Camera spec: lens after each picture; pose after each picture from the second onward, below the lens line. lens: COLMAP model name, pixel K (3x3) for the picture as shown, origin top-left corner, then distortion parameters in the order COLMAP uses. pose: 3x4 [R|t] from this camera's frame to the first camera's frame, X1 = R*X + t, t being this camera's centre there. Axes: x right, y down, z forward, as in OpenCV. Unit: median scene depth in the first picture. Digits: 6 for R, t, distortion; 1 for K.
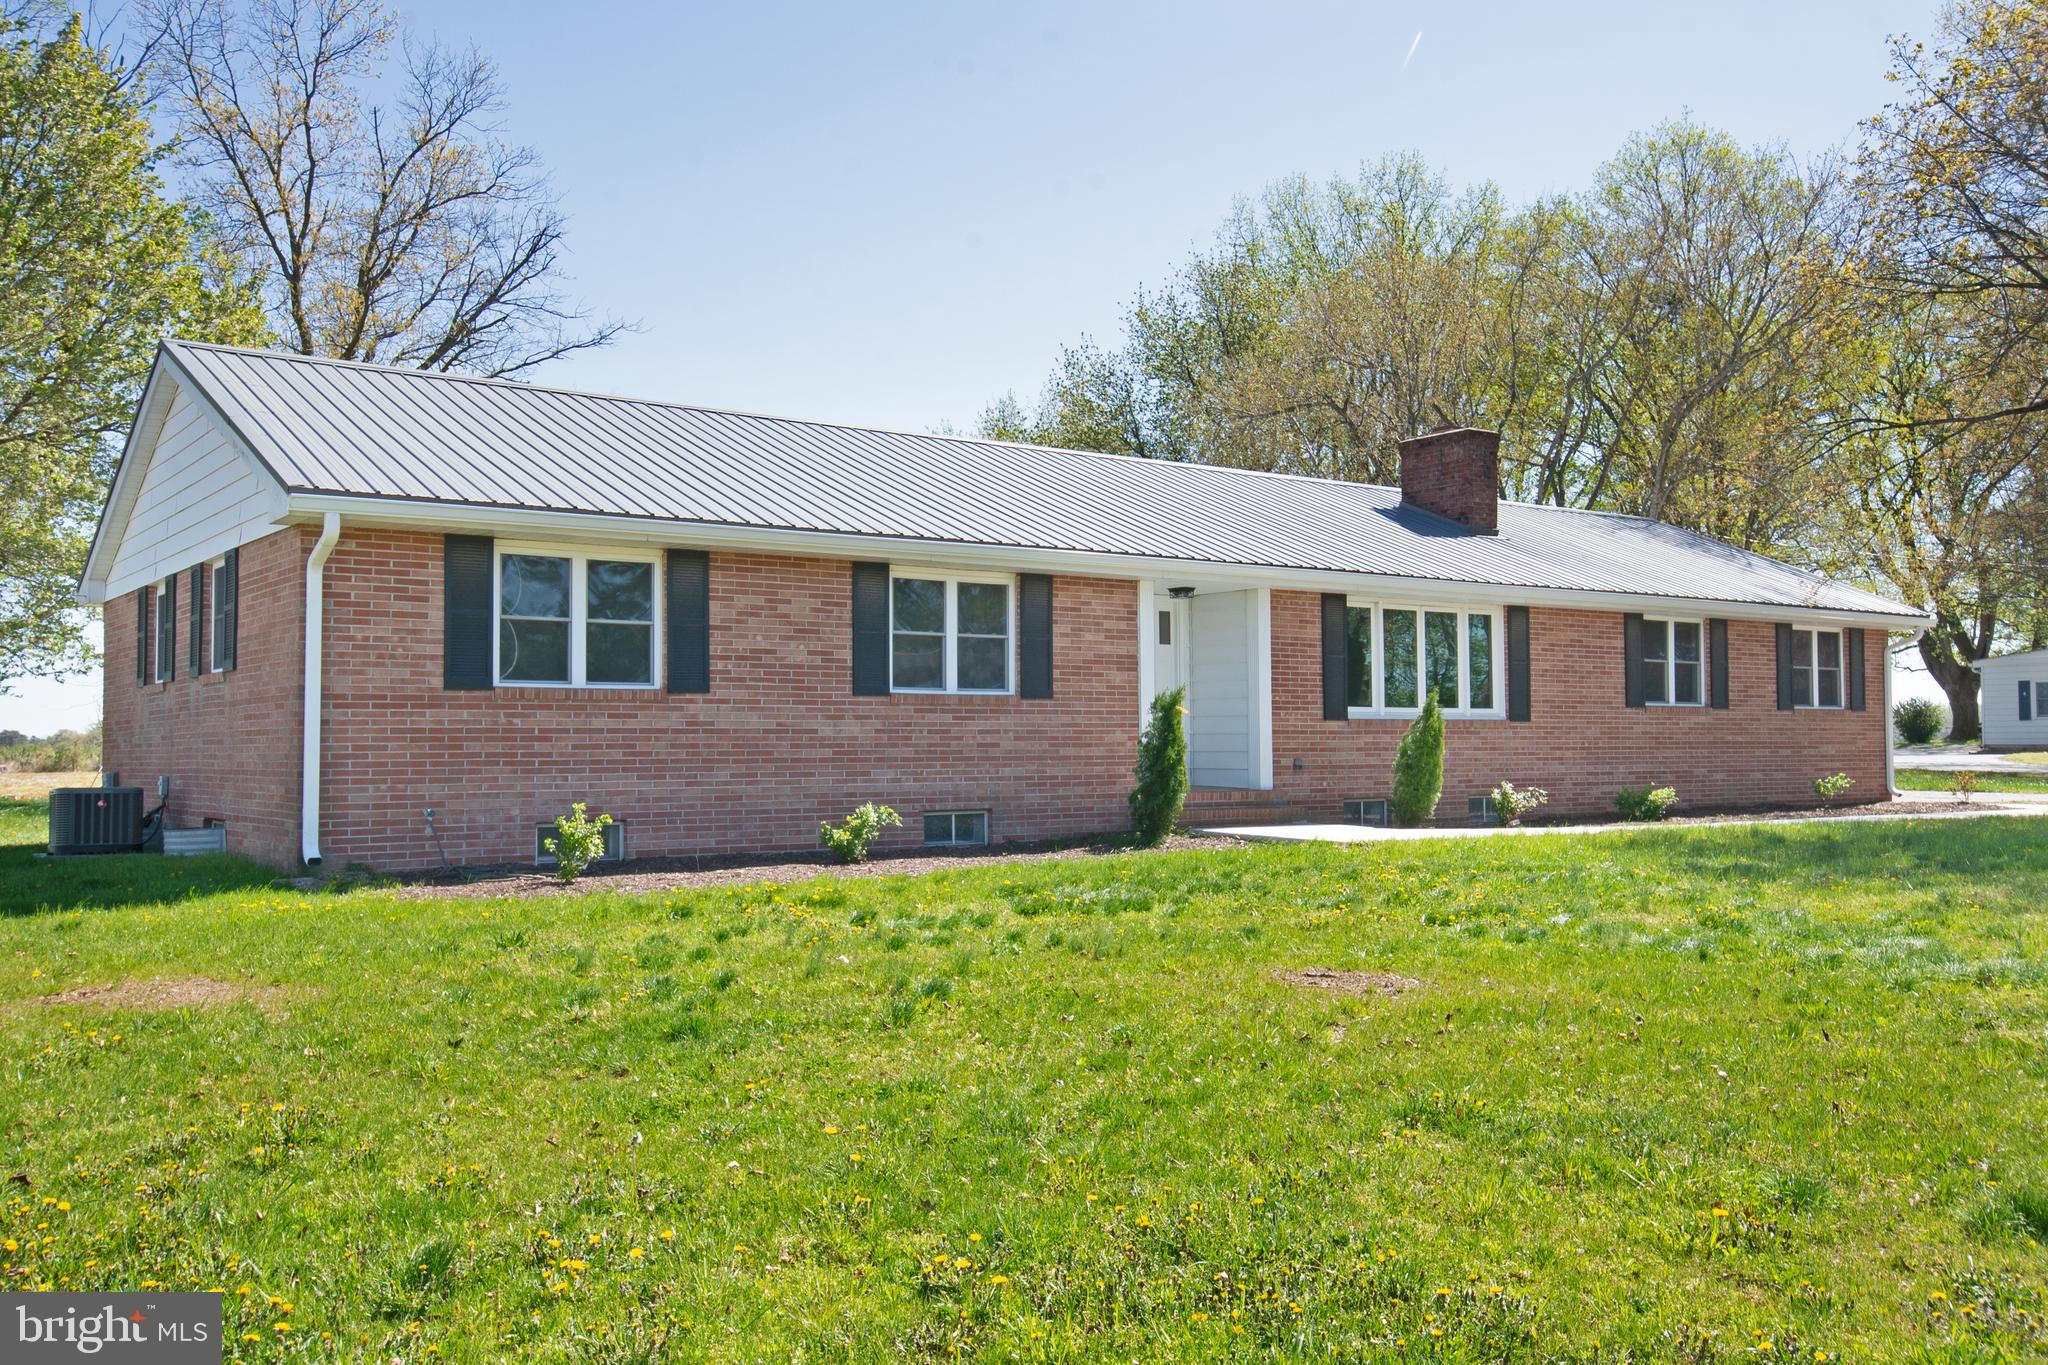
lens RADIAL K [[1718.2, 0, 991.5], [0, 1718.2, 680.4], [0, 0, 1]] dist [0.015133, 0.004041]
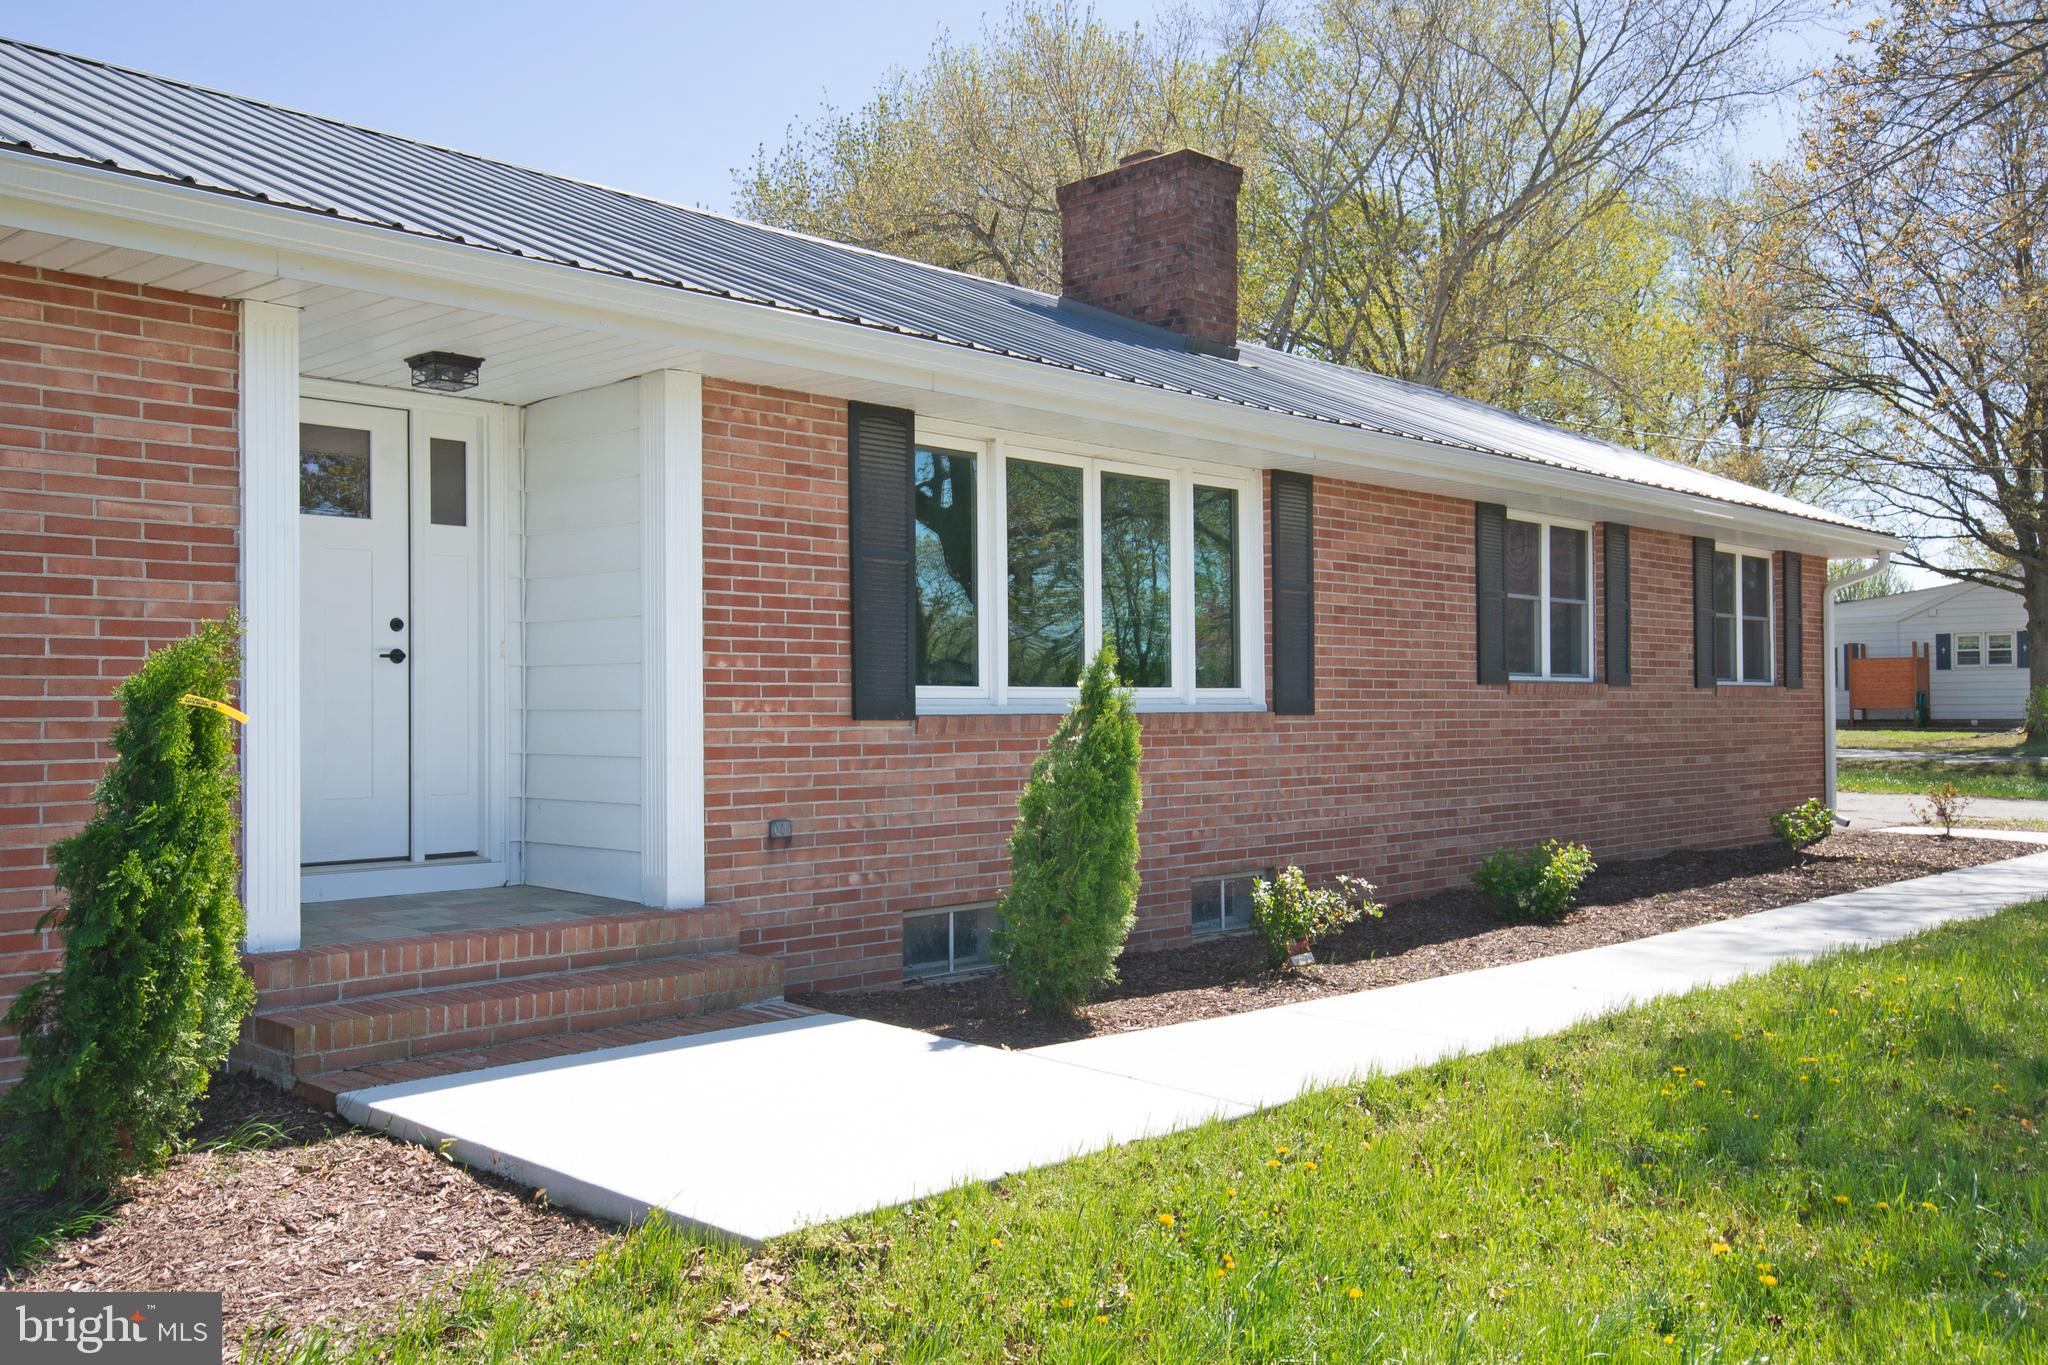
lens RADIAL K [[1718.2, 0, 991.5], [0, 1718.2, 680.4], [0, 0, 1]] dist [0.015133, 0.004041]
pose [[0.984412, -0.000539, 0.175876, 0.143444], [-0.002435, 0.999858, 0.016695, 0.006701], [-0.175860, -0.016863, 0.984271, 0.556486]]
